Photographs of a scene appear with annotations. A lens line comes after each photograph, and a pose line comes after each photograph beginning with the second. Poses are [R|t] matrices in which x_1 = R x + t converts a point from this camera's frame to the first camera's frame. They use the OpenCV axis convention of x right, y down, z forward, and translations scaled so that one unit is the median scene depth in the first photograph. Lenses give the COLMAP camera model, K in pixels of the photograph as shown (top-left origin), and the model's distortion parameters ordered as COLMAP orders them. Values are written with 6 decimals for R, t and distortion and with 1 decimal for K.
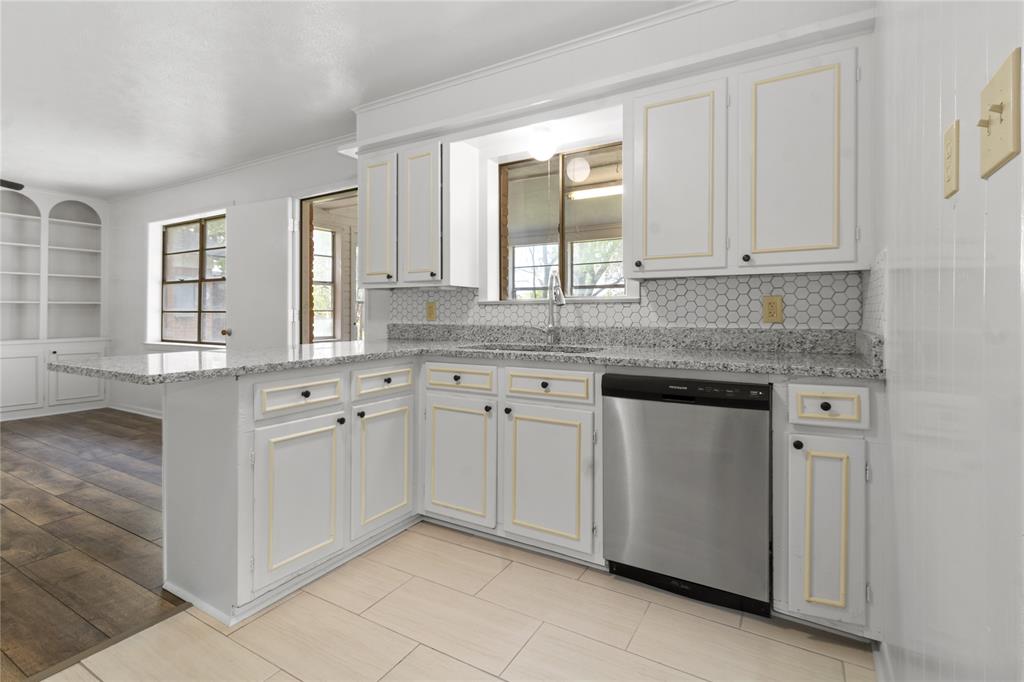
lens RADIAL K [[488.4, 0, 502.4], [0, 488.4, 308.6], [0, 0, 1]] dist [0.005745, 0.001931]
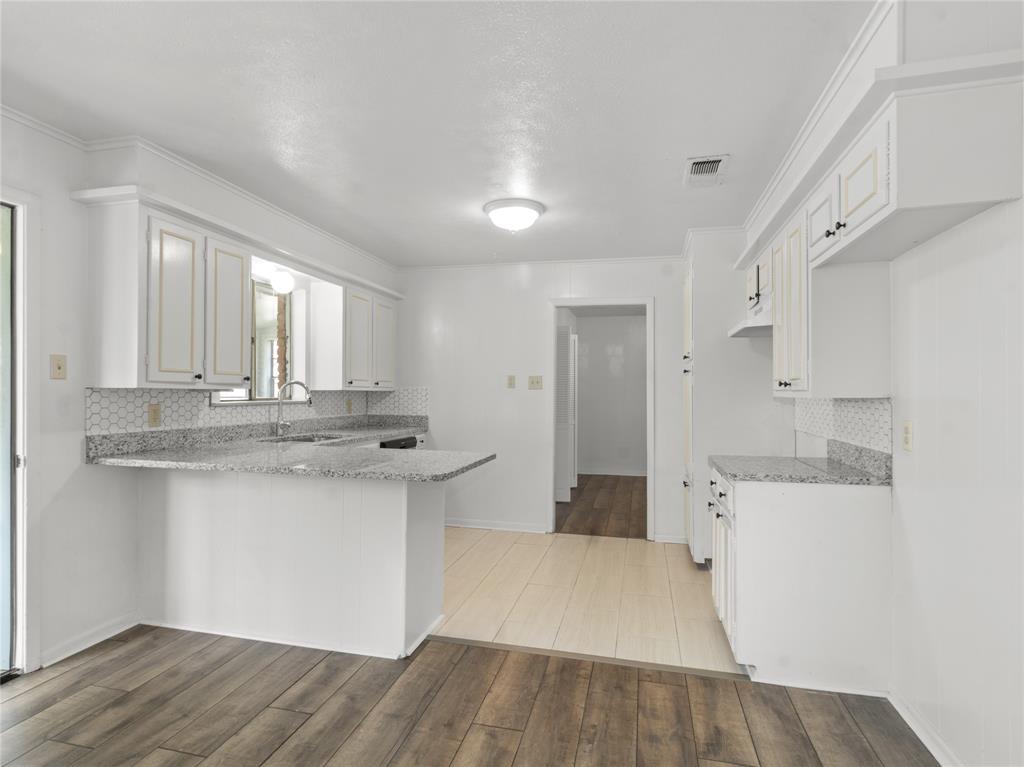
lens RADIAL K [[541.4, 0, 511.2], [0, 541.4, 392.9], [0, 0, 1]] dist [0.007691, 0.001760]
pose [[-0.300761, -0.000616, 0.953699, -1.262443], [-0.012937, 0.999910, -0.003434, -0.038680], [-0.953612, -0.013371, -0.300742, 0.734494]]
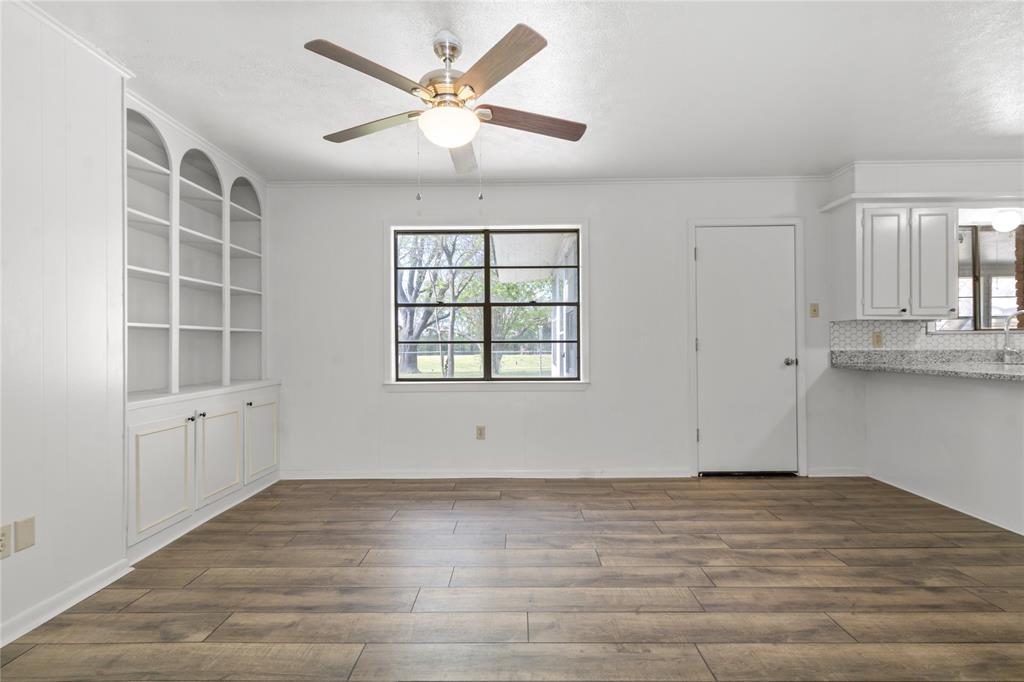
lens RADIAL K [[488.4, 0, 512.9], [0, 488.4, 349.9], [0, 0, 1]] dist [0.005745, 0.001931]
pose [[0.858783, -0.006475, 0.512298, -1.618523], [0.001618, 0.999949, 0.009927, 0.018283], [-0.512337, -0.007697, 0.858750, 0.438957]]
